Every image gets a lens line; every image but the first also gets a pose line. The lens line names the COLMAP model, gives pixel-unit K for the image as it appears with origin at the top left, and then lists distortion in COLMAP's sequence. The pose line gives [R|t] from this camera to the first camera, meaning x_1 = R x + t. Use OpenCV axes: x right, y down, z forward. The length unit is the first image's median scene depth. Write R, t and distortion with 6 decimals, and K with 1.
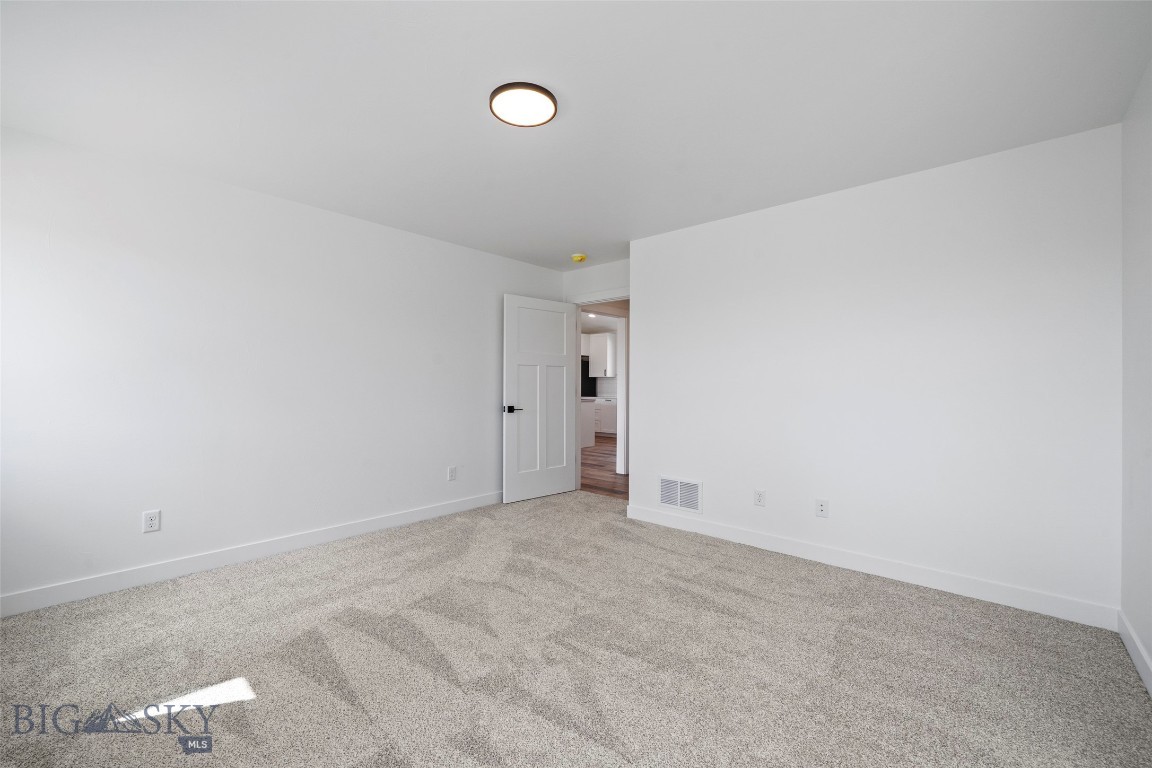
lens RADIAL K [[473.0, 0, 576.0], [0, 473.0, 384.0], [0, 0, 1]] dist [0.000389, -0.000015]
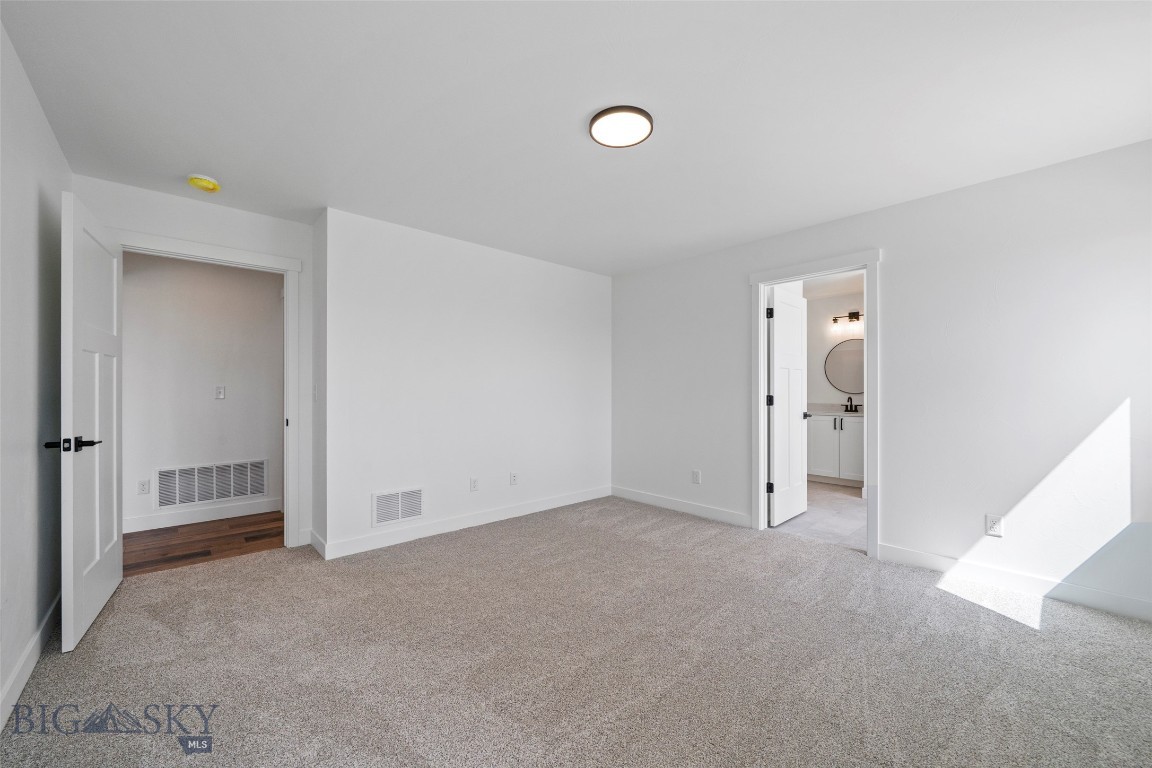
lens RADIAL K [[444.9, 0, 576.0], [0, 444.9, 384.0], [0, 0, 1]] dist [-0.000623, -0.000082]
pose [[0.113091, 0.006374, 0.993564, -0.612527], [-0.003295, 0.999976, -0.006040, -0.005769], [-0.993579, -0.002591, 0.113109, 0.542767]]
